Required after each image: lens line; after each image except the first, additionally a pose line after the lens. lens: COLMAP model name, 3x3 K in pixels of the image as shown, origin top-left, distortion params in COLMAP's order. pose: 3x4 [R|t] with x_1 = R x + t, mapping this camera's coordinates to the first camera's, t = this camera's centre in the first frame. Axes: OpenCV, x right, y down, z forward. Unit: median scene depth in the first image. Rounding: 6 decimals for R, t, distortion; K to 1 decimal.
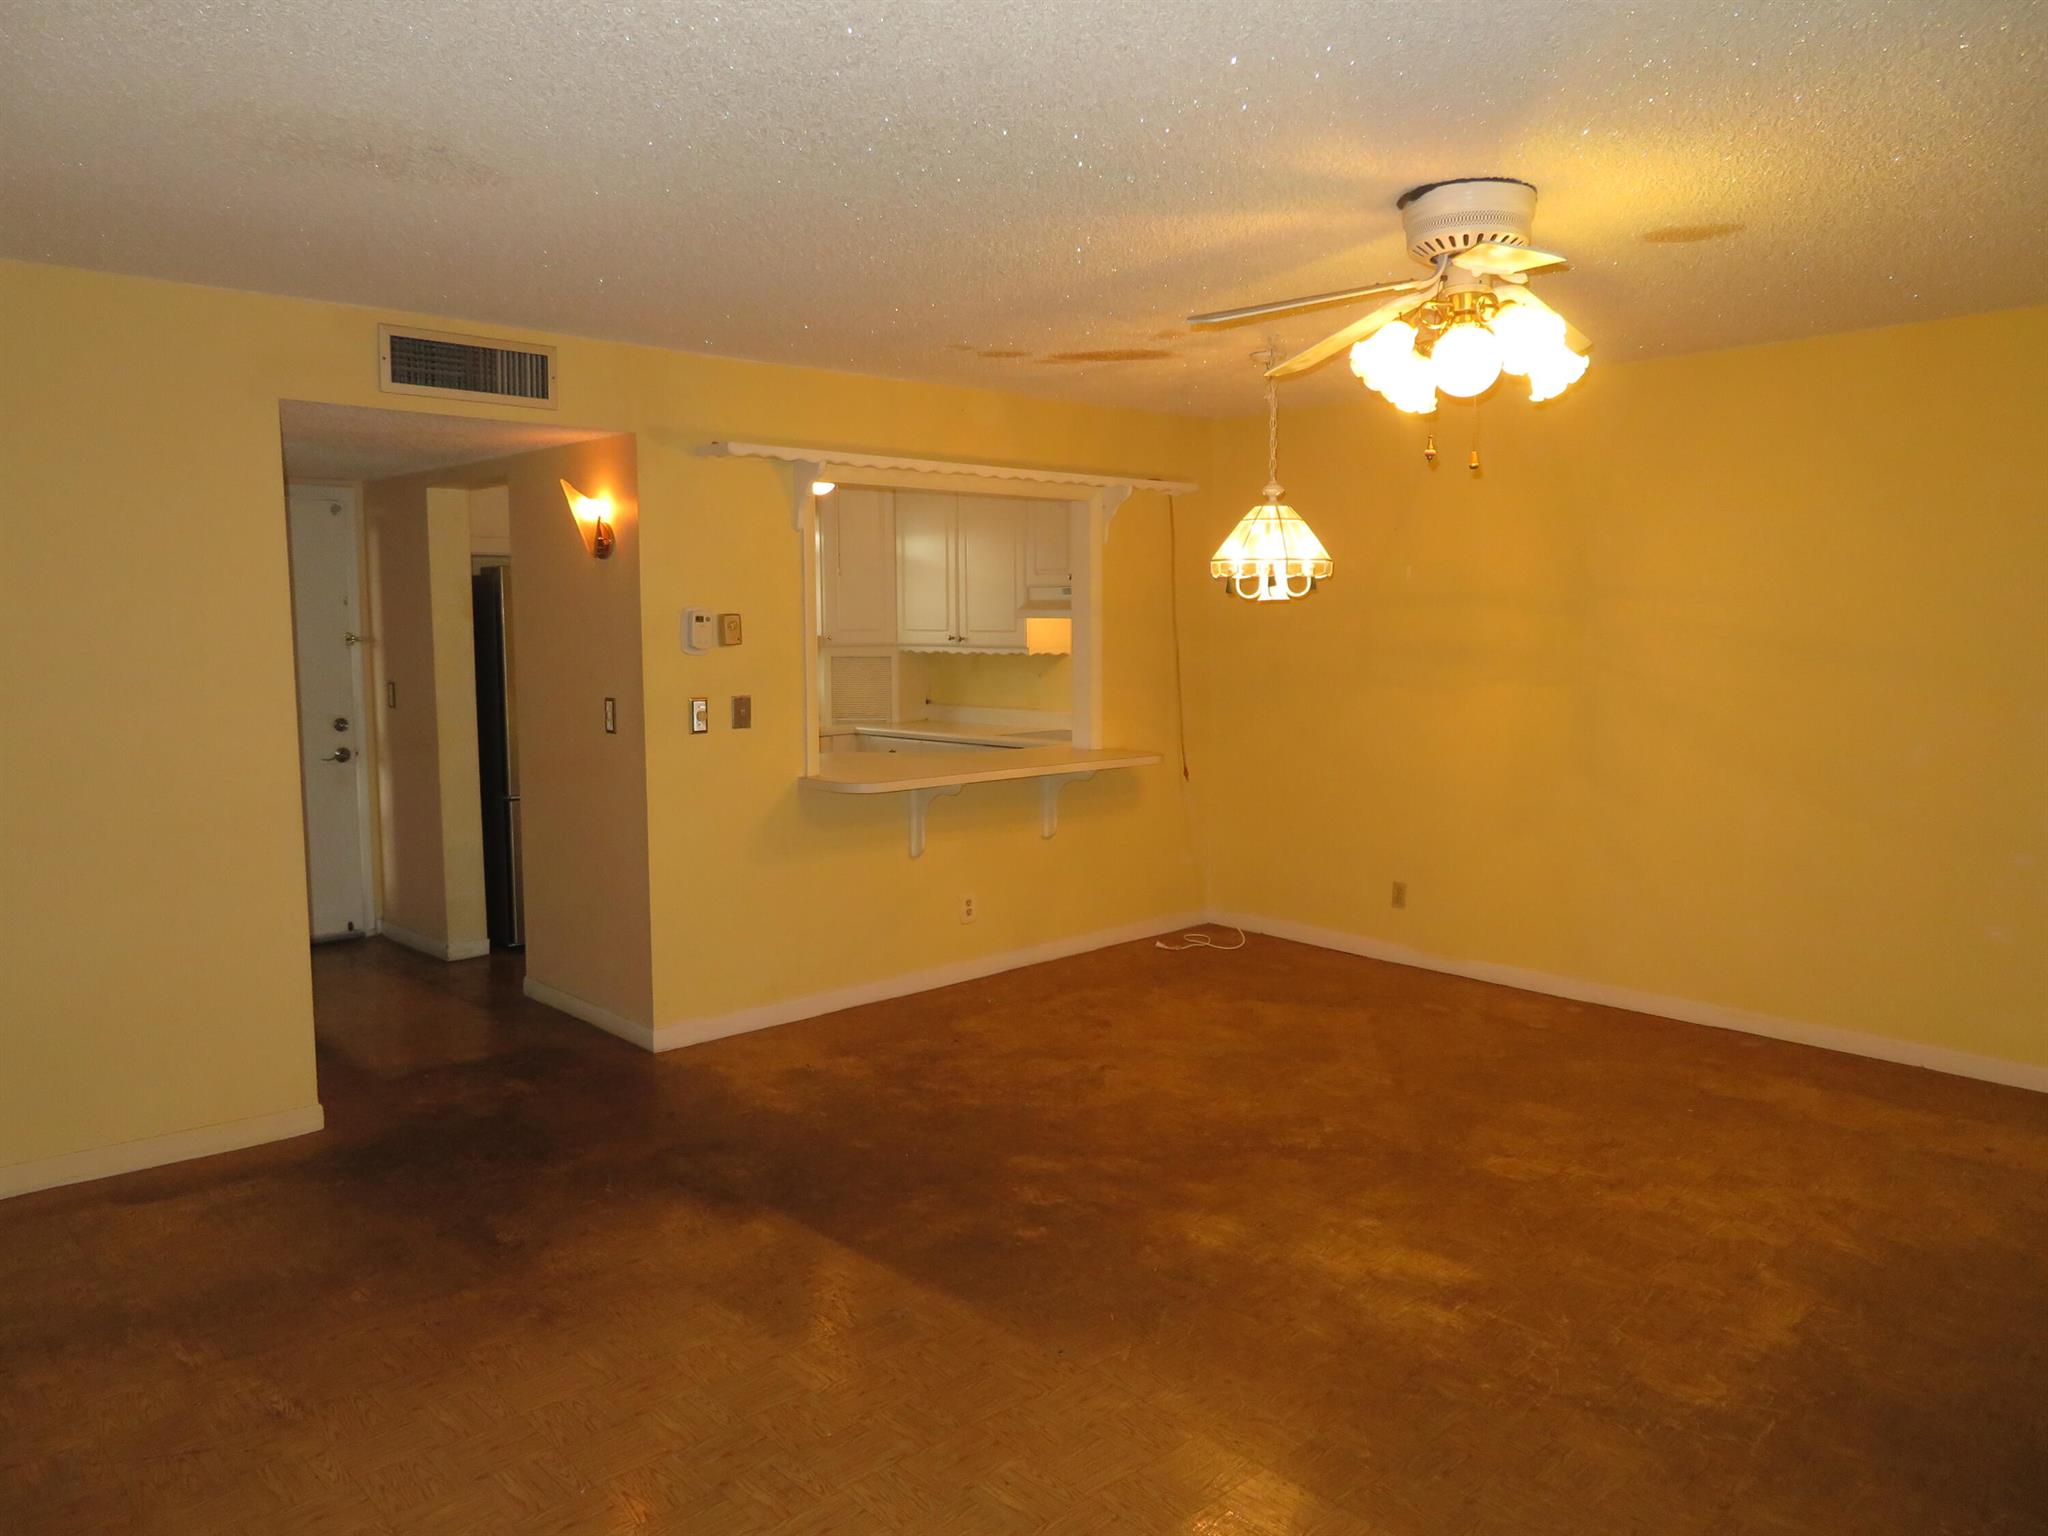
lens RADIAL K [[1457.9, 0, 1015.0], [0, 1457.9, 764.4], [0, 0, 1]] dist [-0.015993, 0.004414]
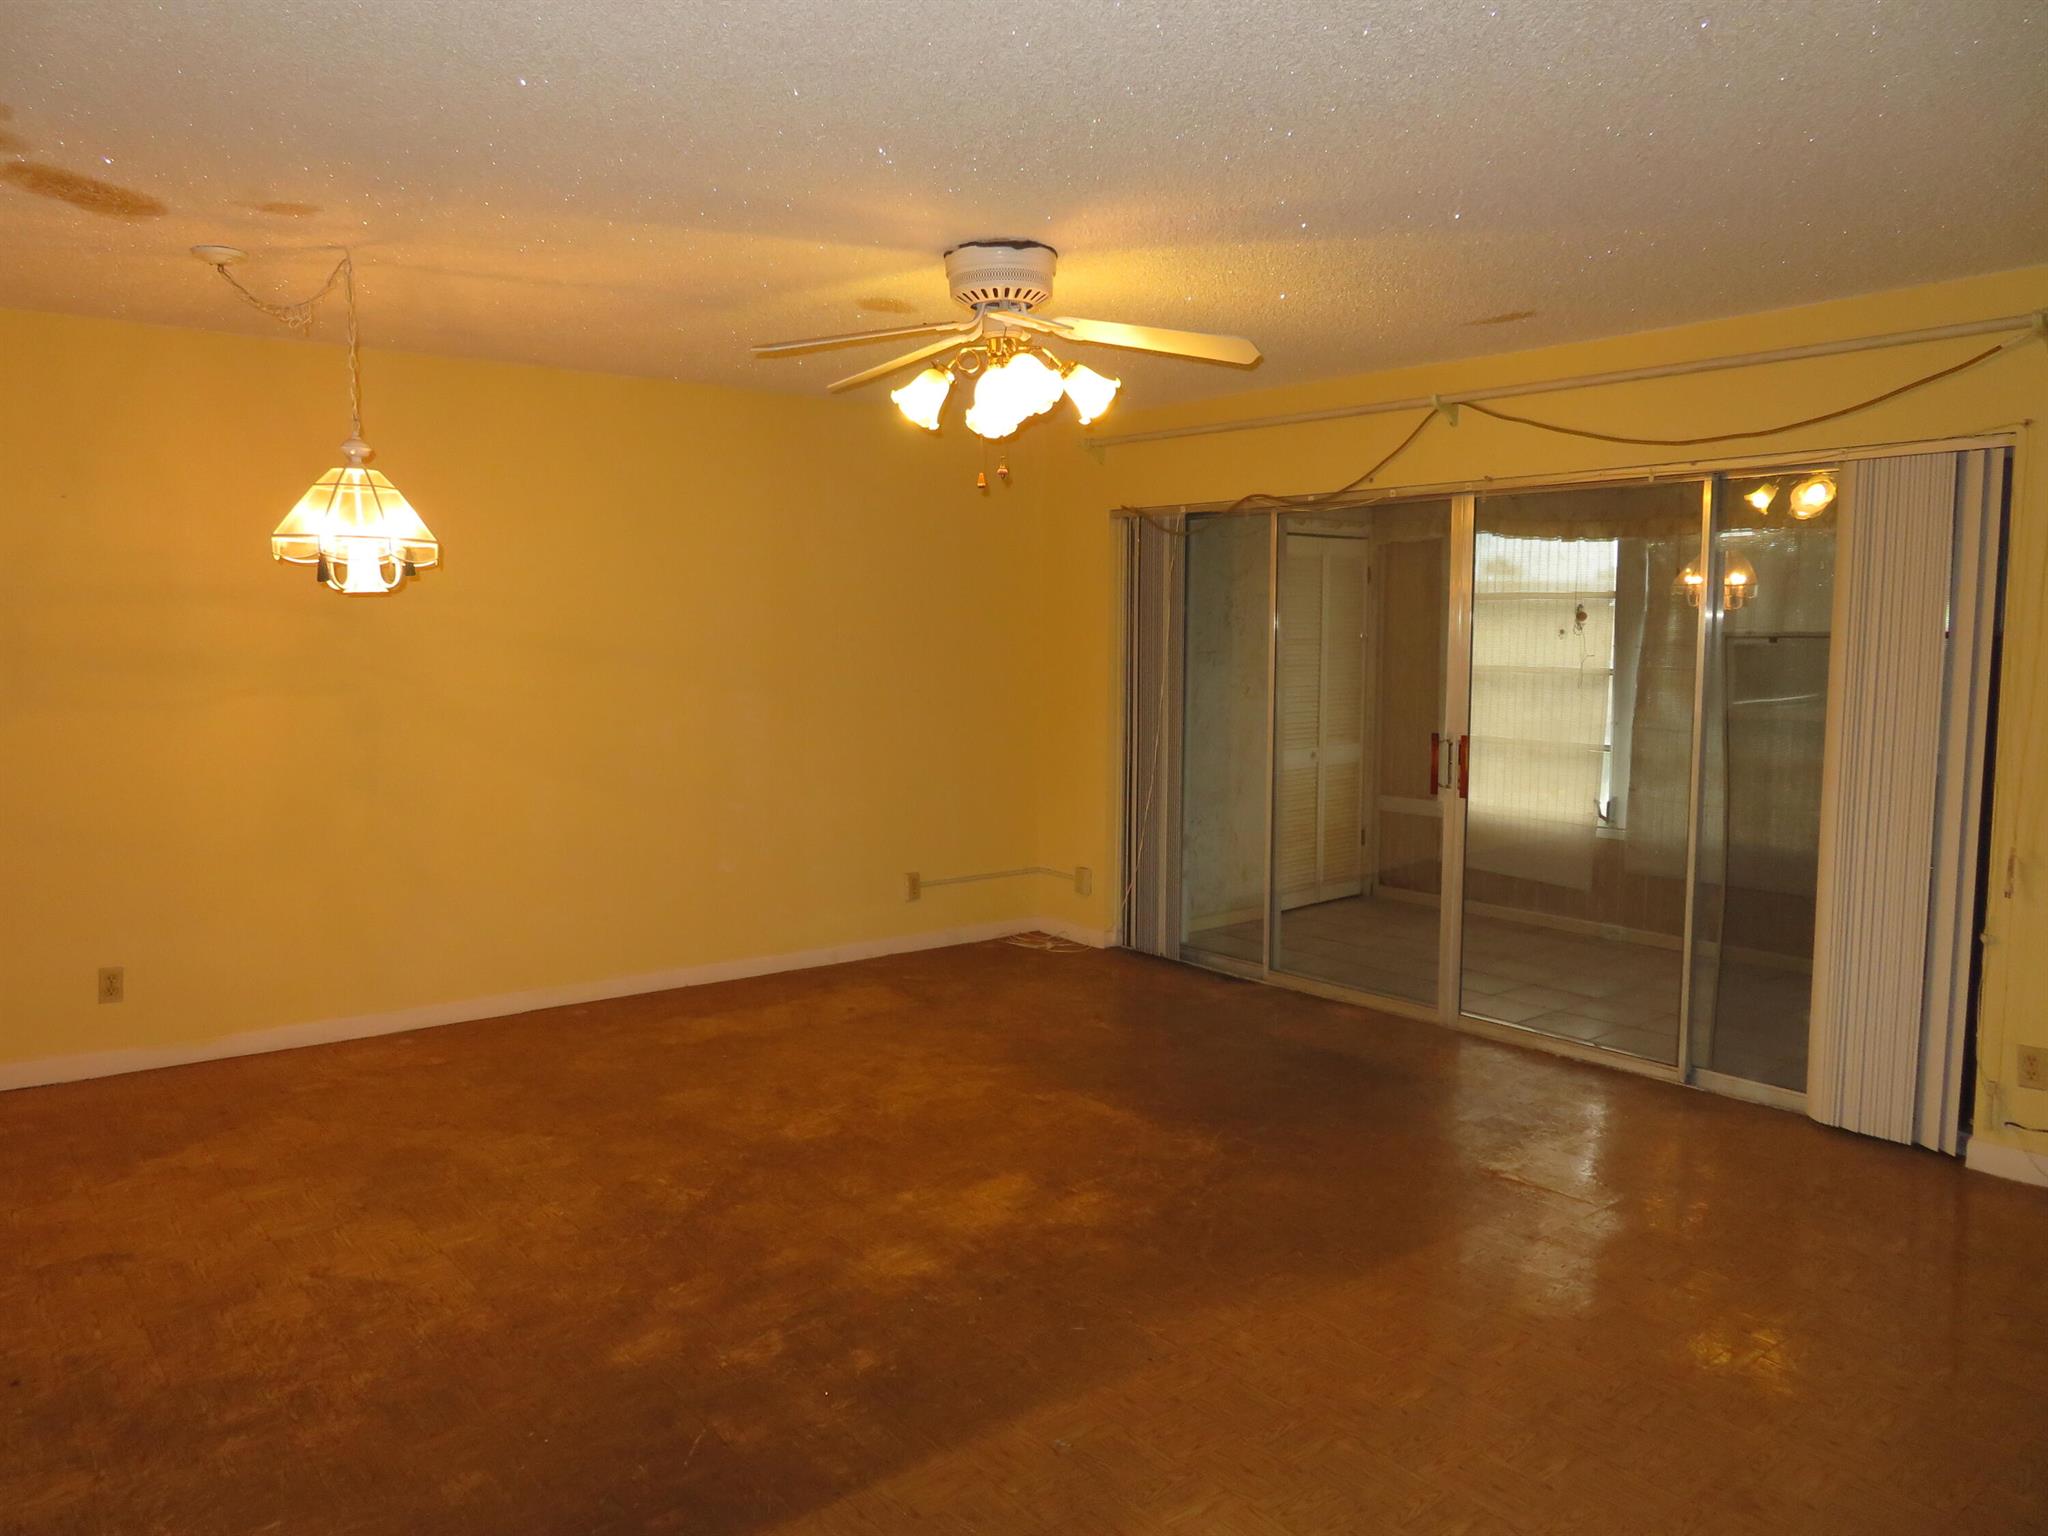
lens RADIAL K [[1457.9, 0, 1015.0], [0, 1457.9, 764.4], [0, 0, 1]] dist [-0.015993, 0.004414]
pose [[0.071918, -0.087154, 0.993595, -0.681238], [0.095884, 0.992165, 0.080089, -0.060484], [-0.992791, 0.089510, 0.079712, 0.728215]]
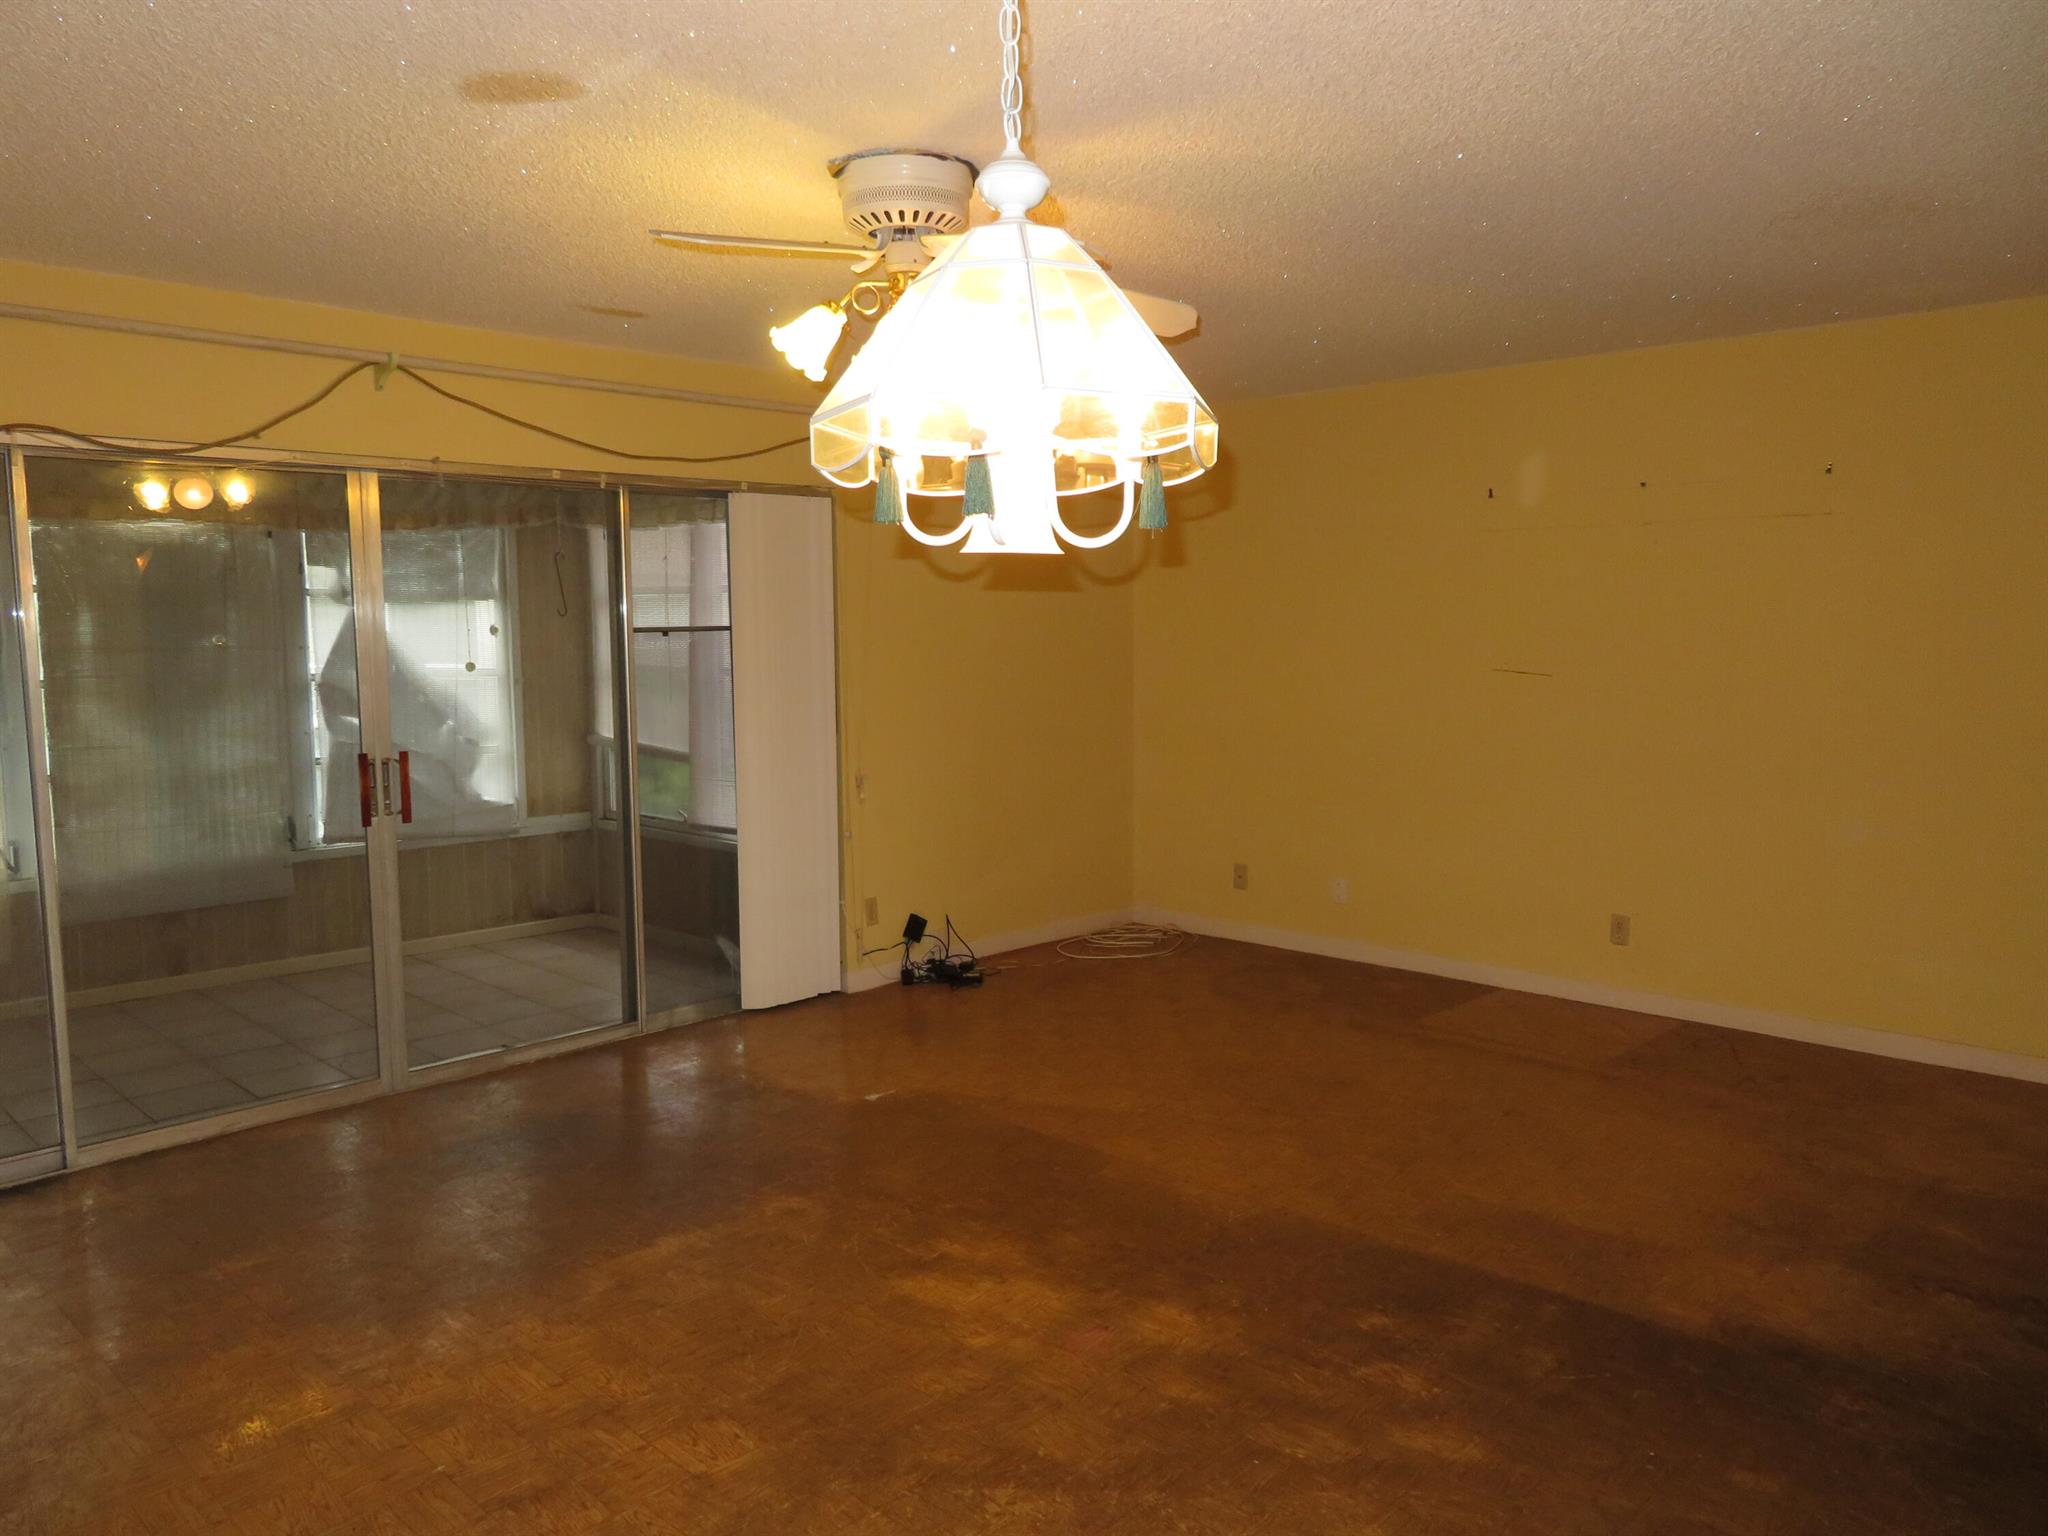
lens RADIAL K [[1457.9, 0, 1015.0], [0, 1457.9, 764.4], [0, 0, 1]] dist [-0.015993, 0.004414]
pose [[-0.998752, 0.019247, -0.046090, 0.227607], [0.009696, 0.979931, 0.199101, -0.154462], [0.048997, 0.198405, -0.978895, 1.567333]]
